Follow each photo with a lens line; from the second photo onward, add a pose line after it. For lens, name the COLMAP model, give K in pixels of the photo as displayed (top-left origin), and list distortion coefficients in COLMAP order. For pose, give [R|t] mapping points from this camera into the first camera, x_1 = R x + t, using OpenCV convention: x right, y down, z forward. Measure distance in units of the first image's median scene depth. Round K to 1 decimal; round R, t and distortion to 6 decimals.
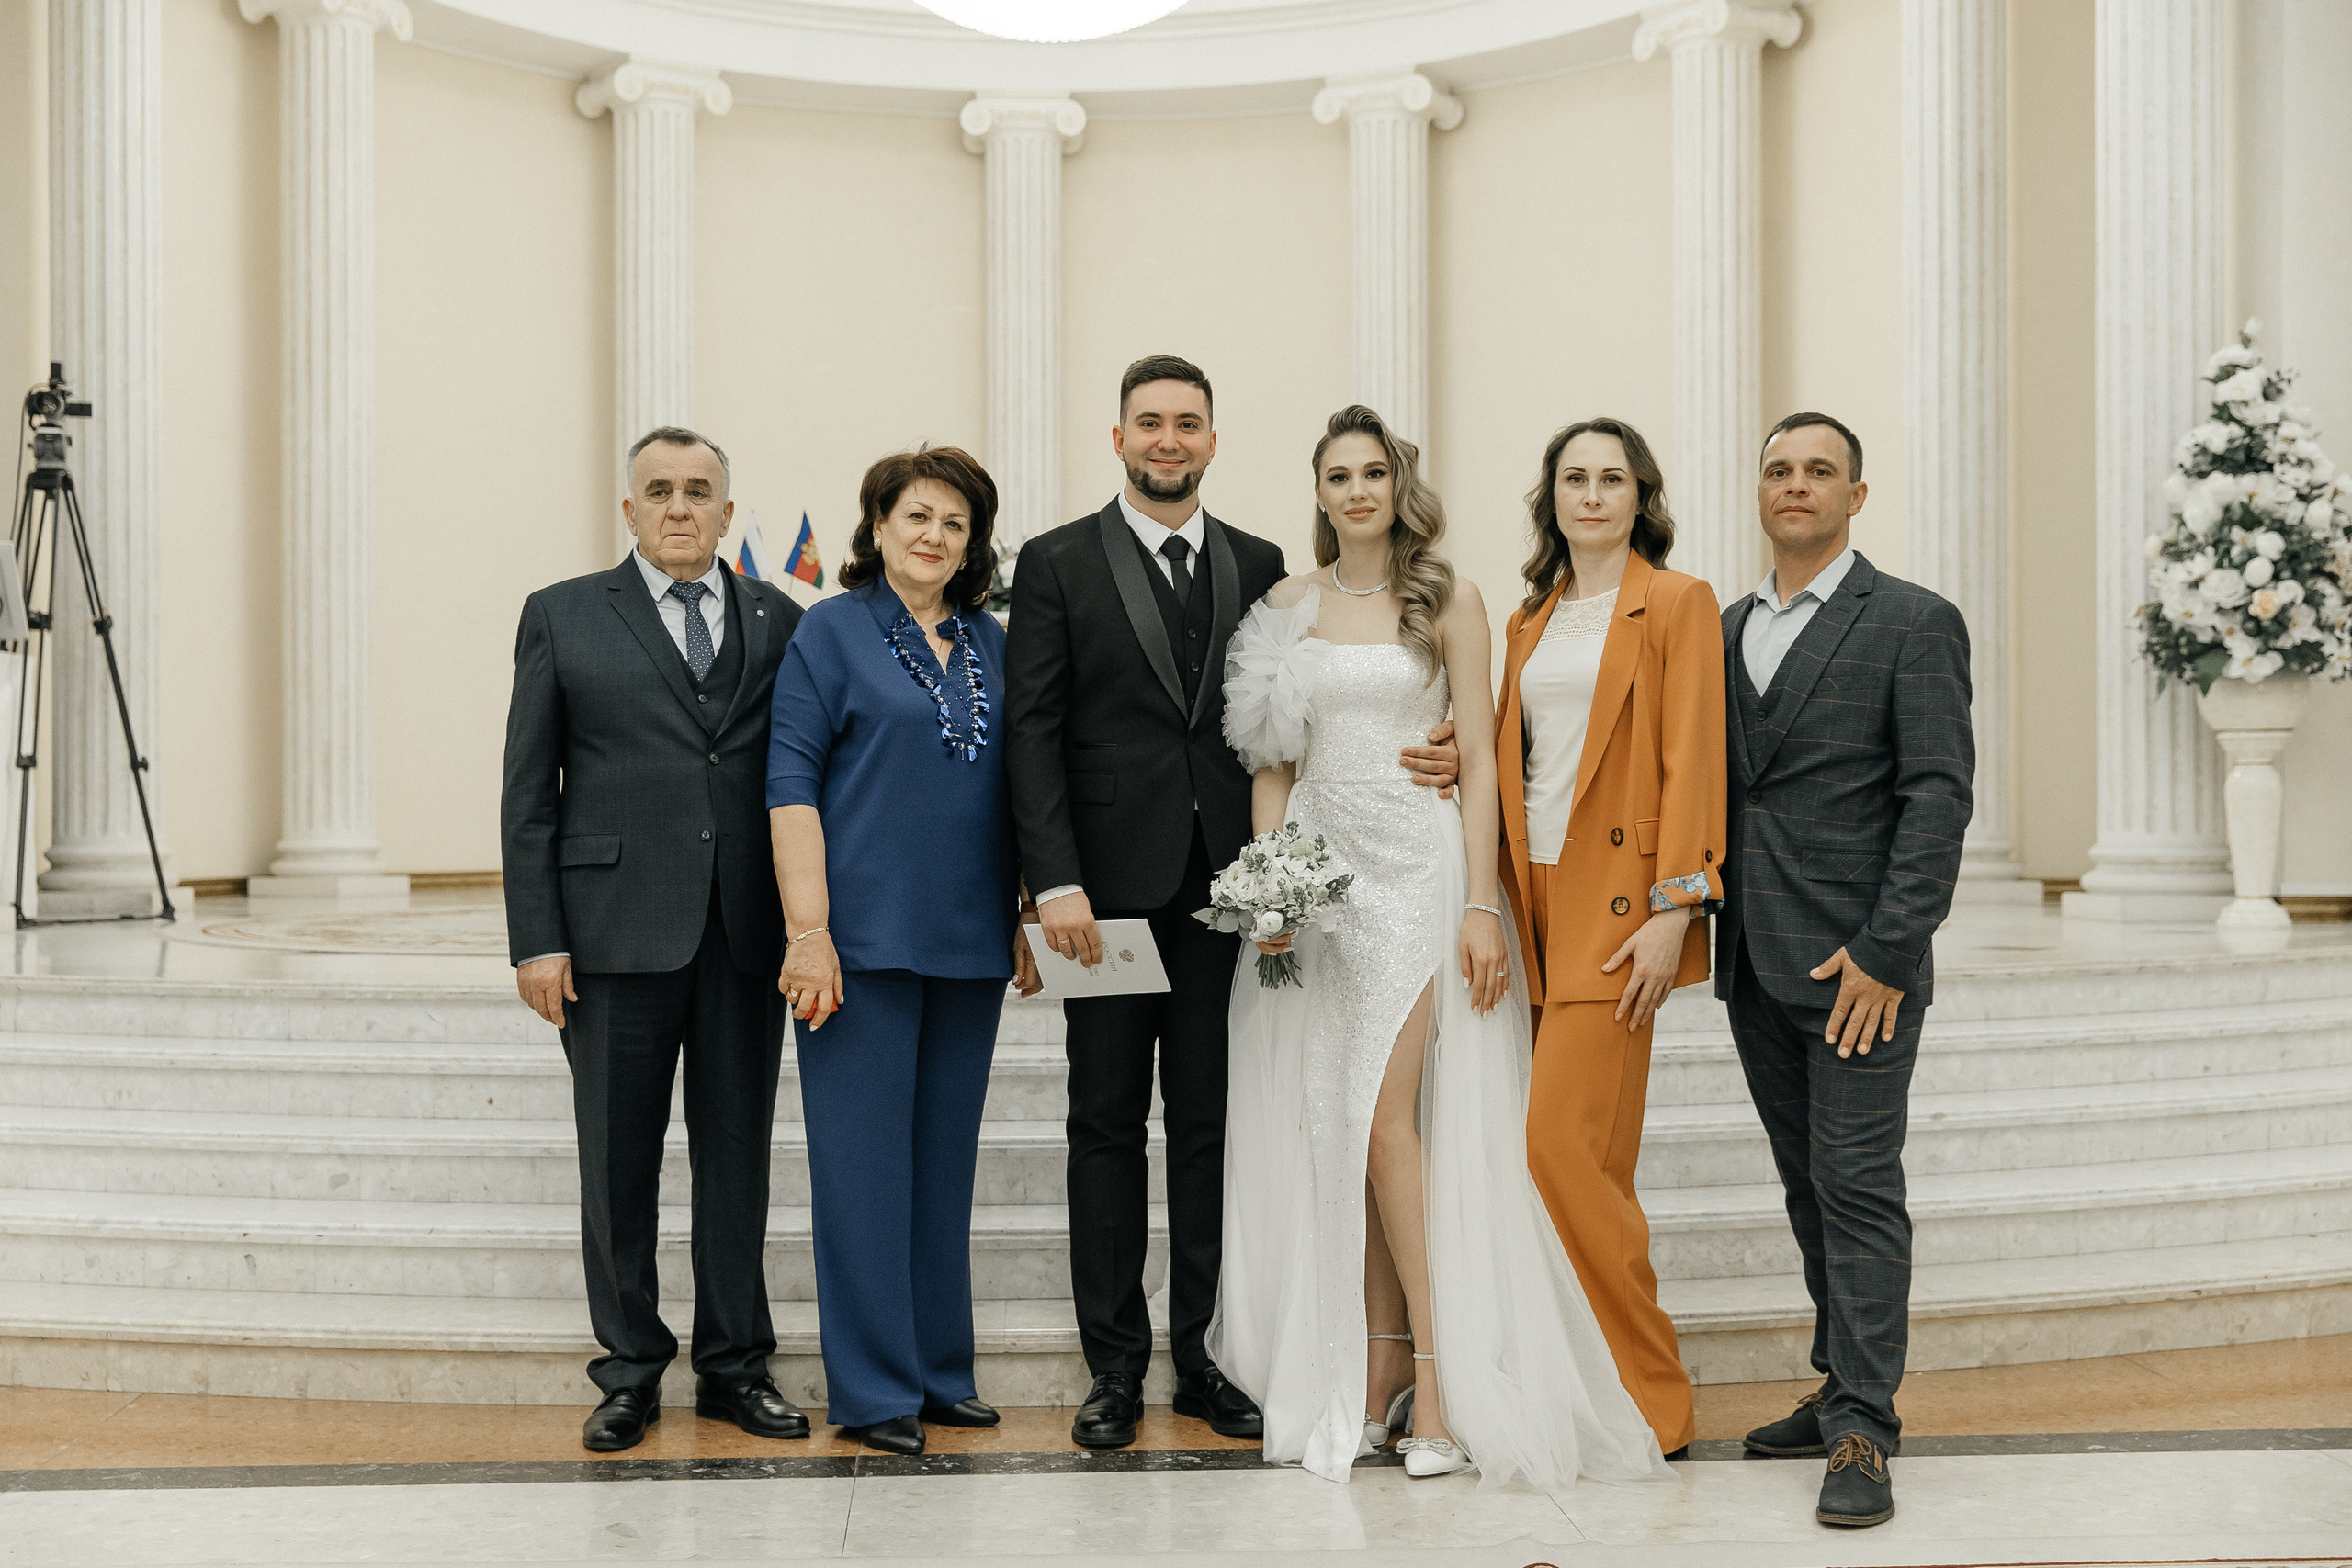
lens RADIAL K [[2654.3, 0, 1176.0], [0, 2654.3, 784.0], [0, 0, 1]] dist [0.051488, 0.015235]
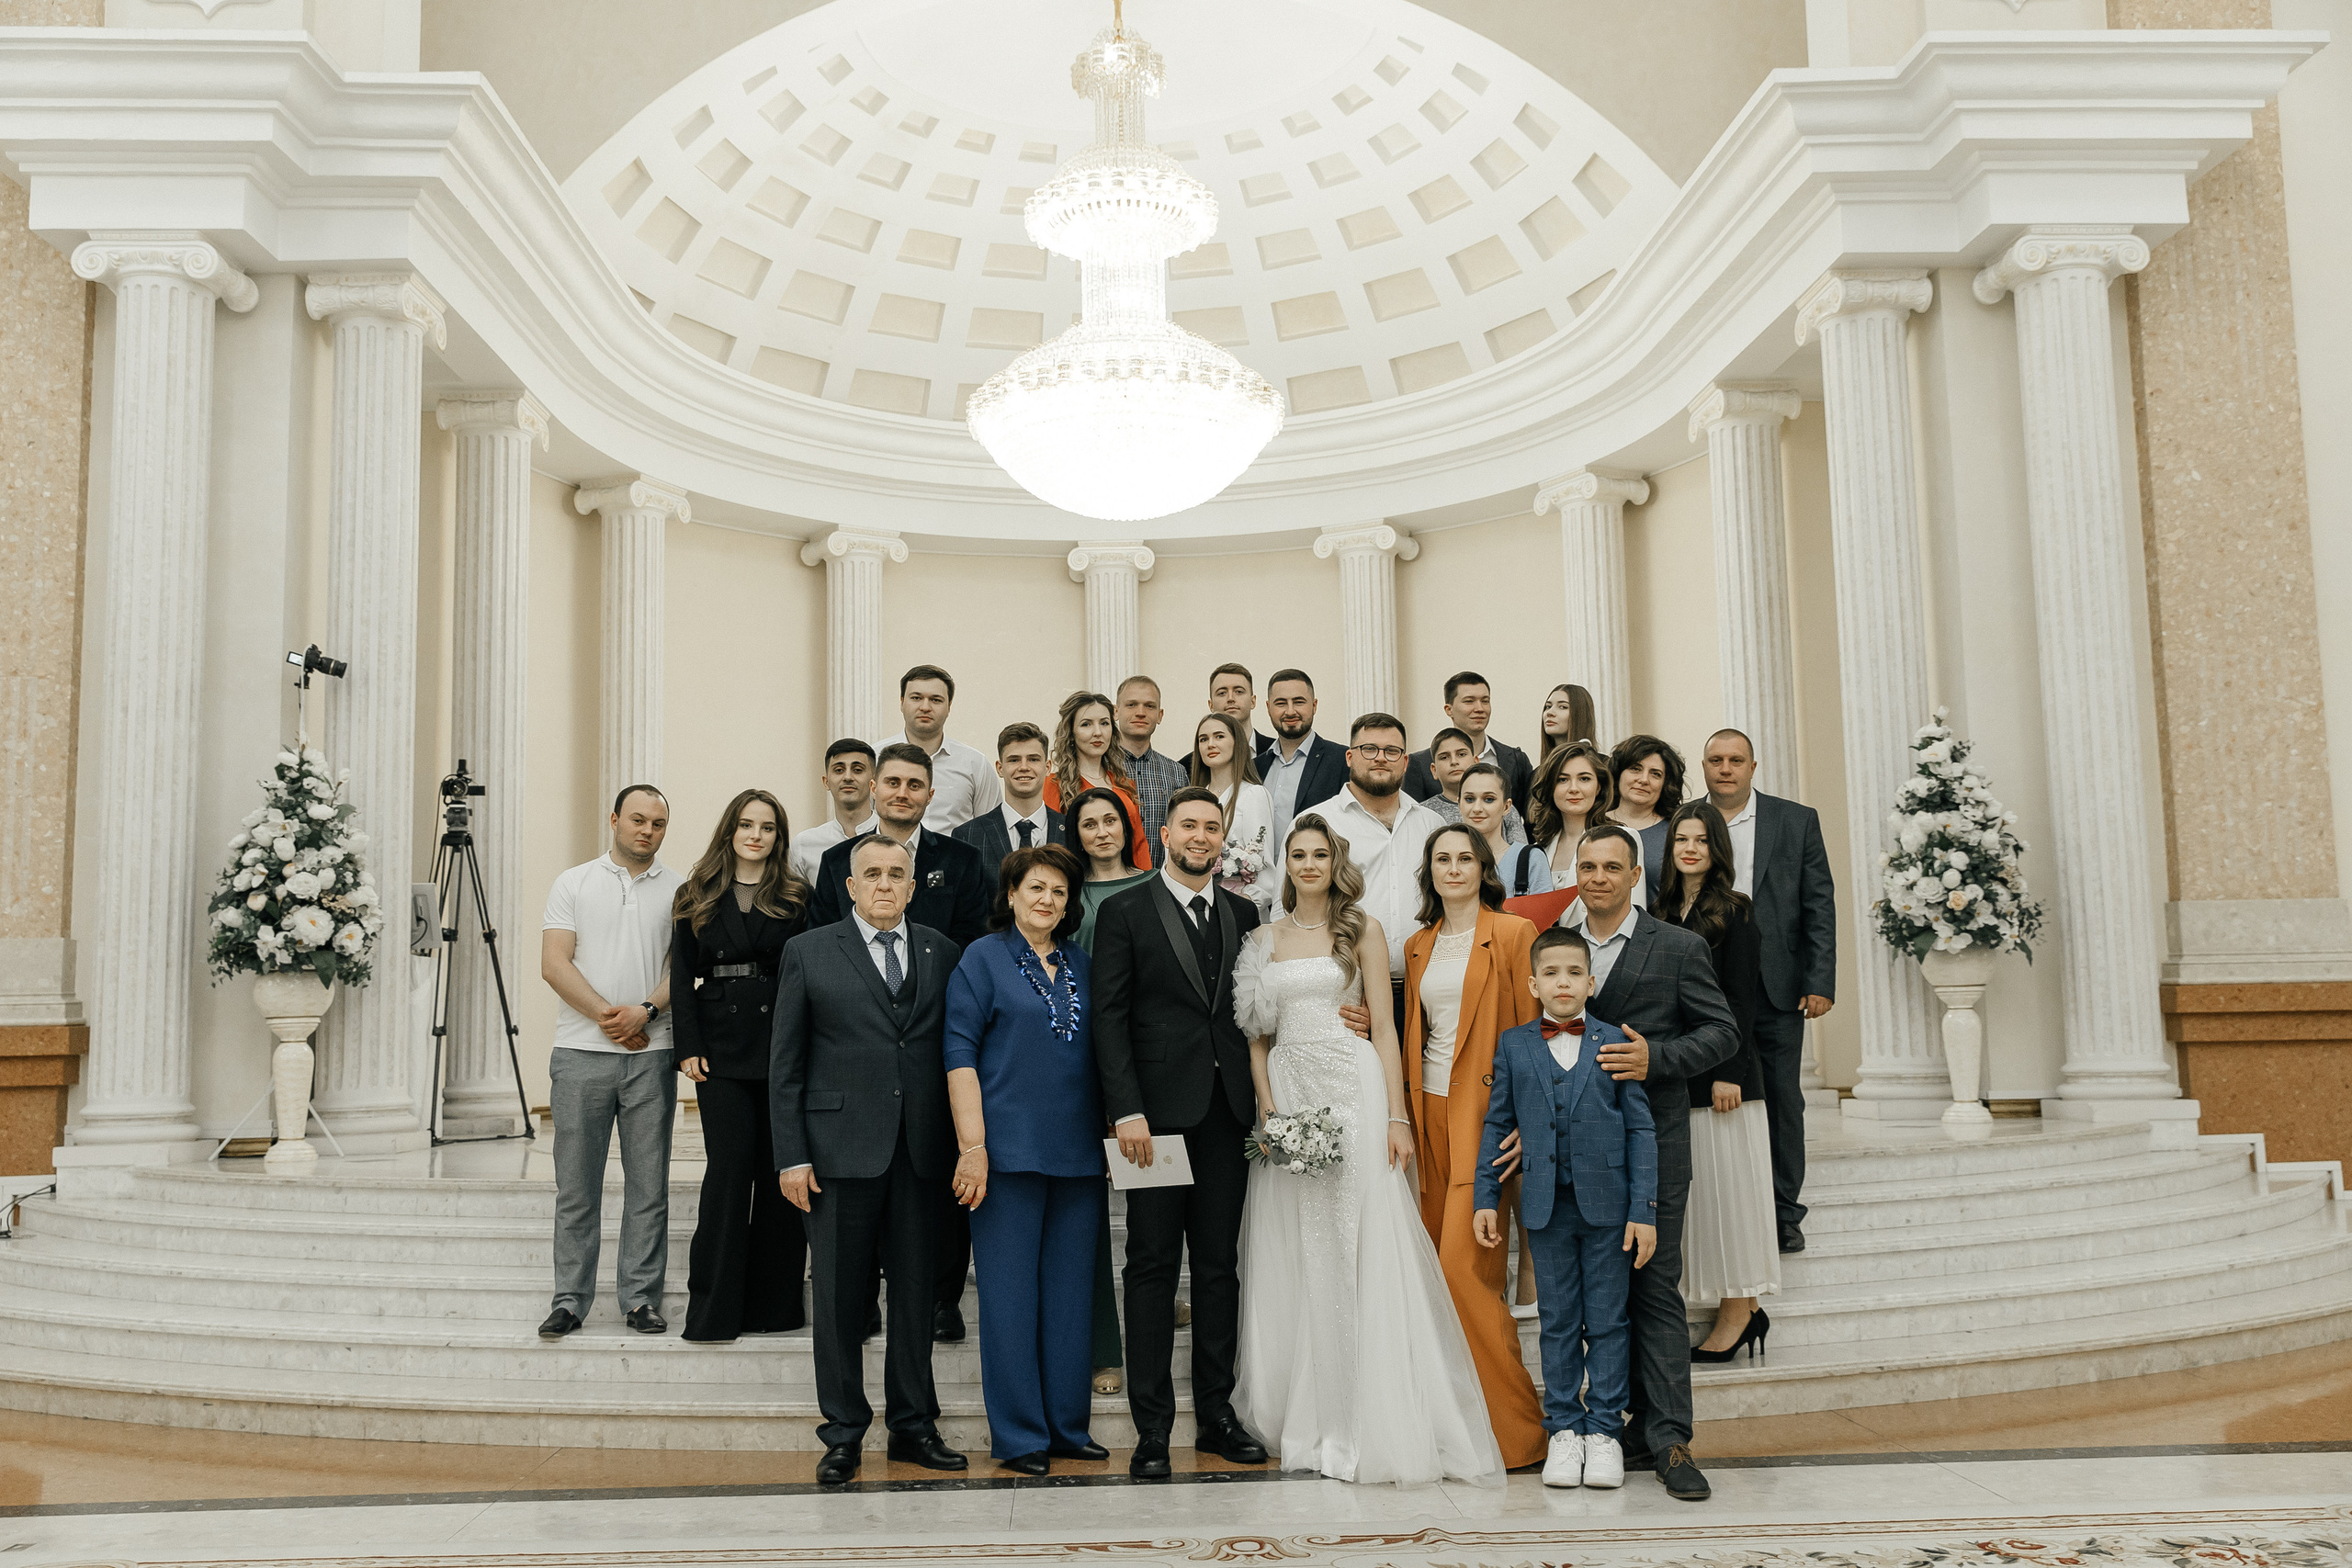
lens RADIAL K [[2236.7, 0, 1176.0], [0, 2236.7, 784.0], [0, 0, 1]] dist [0.066722, -0.007854]
pose [[0.999243, -0.020839, -0.032842, 0.019344], [0.017642, 0.995341, -0.094786, -0.020450], [0.034664, 0.094135, 0.994956, -0.245267]]
